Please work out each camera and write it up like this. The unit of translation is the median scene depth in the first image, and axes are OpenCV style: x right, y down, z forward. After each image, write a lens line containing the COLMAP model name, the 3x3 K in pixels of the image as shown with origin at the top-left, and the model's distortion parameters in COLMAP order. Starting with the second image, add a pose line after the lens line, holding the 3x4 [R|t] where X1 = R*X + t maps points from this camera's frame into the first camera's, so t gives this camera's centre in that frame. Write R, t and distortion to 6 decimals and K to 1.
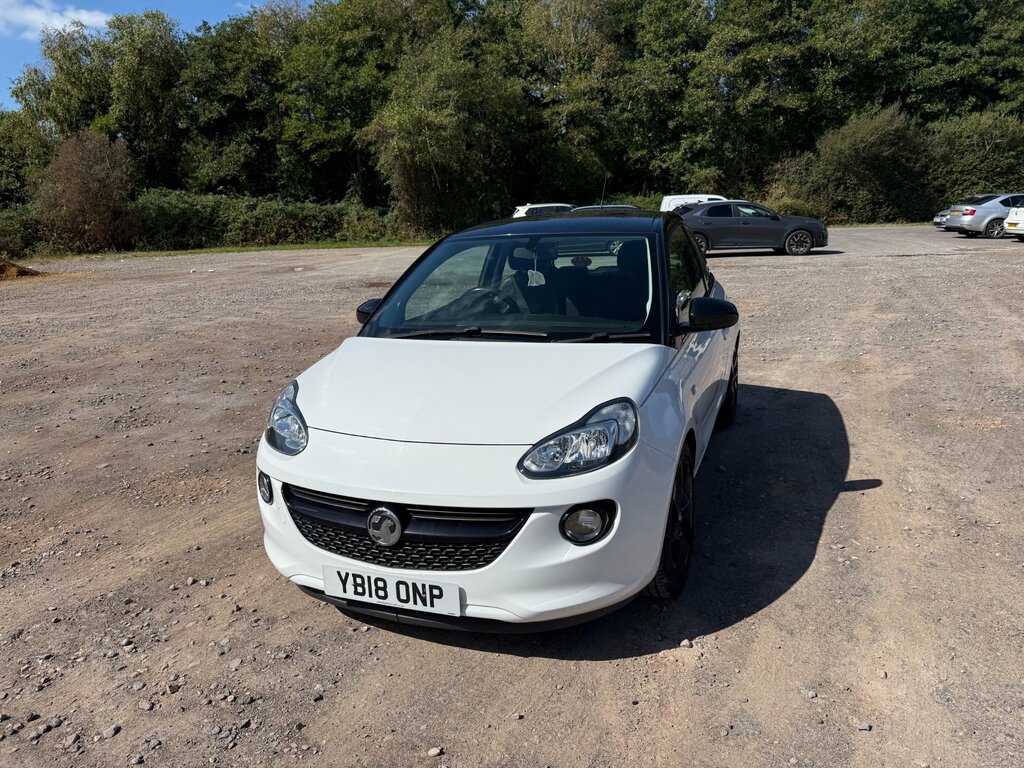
lens RADIAL K [[745.5, 0, 520.0], [0, 745.5, 379.2], [0, 0, 1]] dist [0.016518, -0.028182]
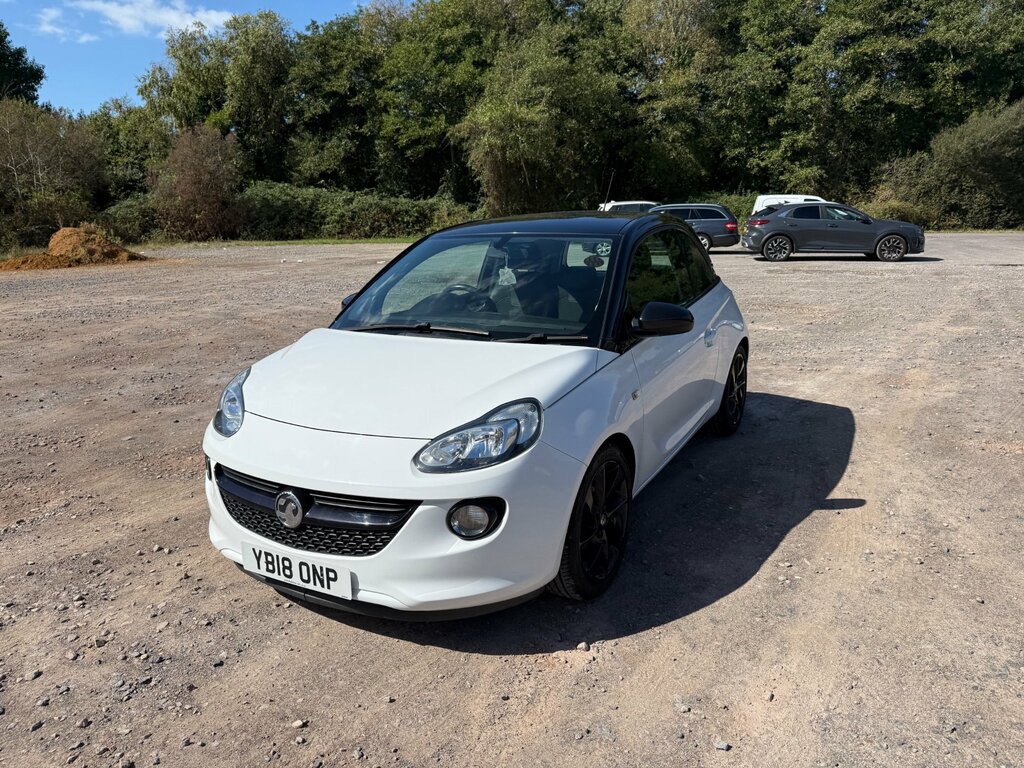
lens RADIAL K [[745.5, 0, 518.9], [0, 745.5, 384.8], [0, 0, 1]] dist [0.016518, -0.028182]
pose [[0.990488, 0.048780, -0.128659, 0.083222], [-0.047300, 0.998775, 0.014536, -0.002657], [0.129210, -0.008313, 0.991582, -0.000784]]
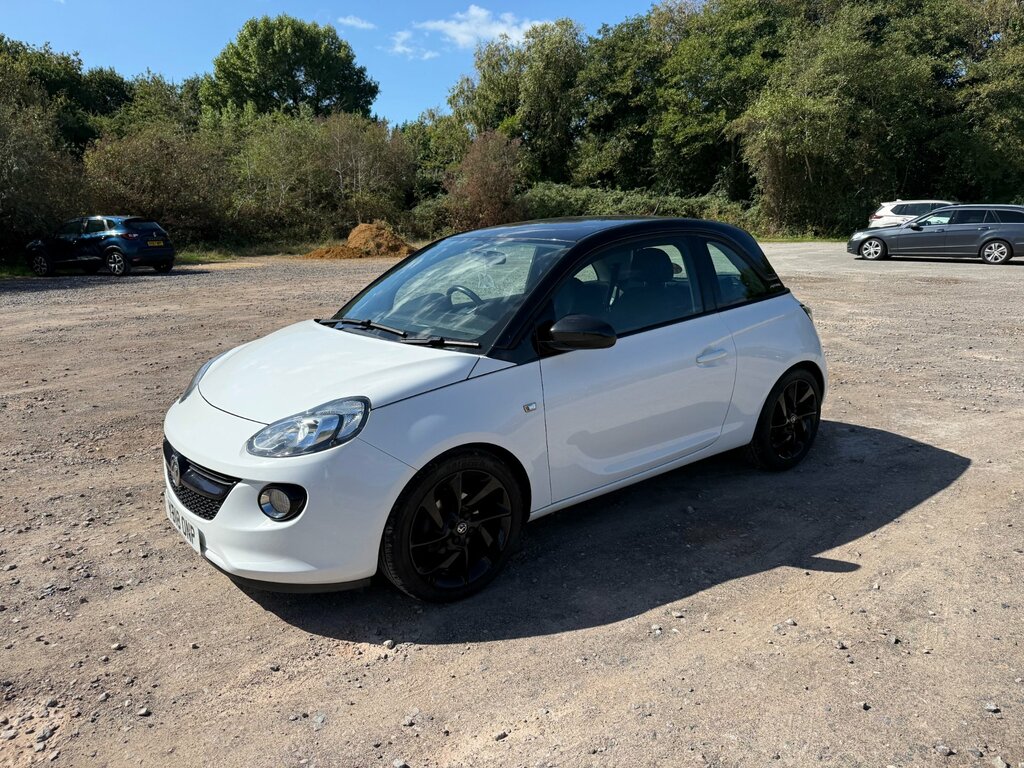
lens RADIAL K [[745.5, 0, 510.7], [0, 745.5, 389.5], [0, 0, 1]] dist [0.016518, -0.028182]
pose [[0.856194, 0.144718, -0.495973, 0.276095], [-0.133527, 0.989337, 0.058169, -0.024835], [0.499102, 0.016422, 0.866387, 0.063415]]
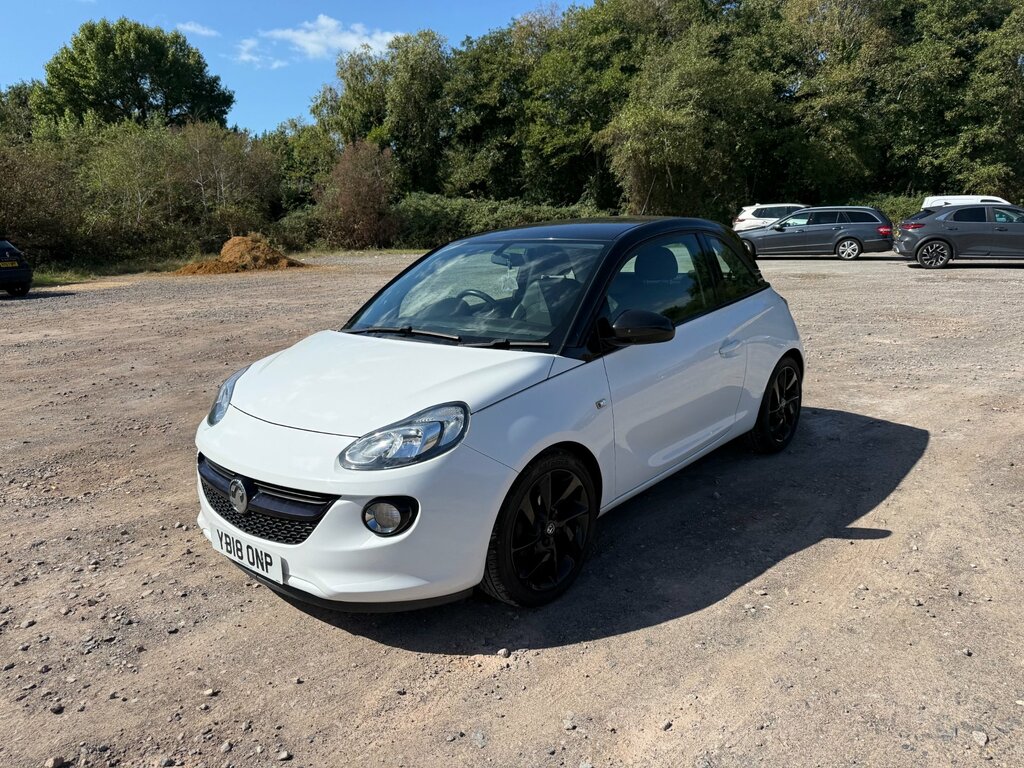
lens RADIAL K [[745.5, 0, 512.9], [0, 745.5, 388.8], [0, 0, 1]] dist [0.016518, -0.028182]
pose [[0.938277, 0.083707, -0.335602, 0.180915], [-0.080208, 0.996482, 0.024299, -0.008052], [0.336456, 0.004119, 0.941690, 0.020736]]
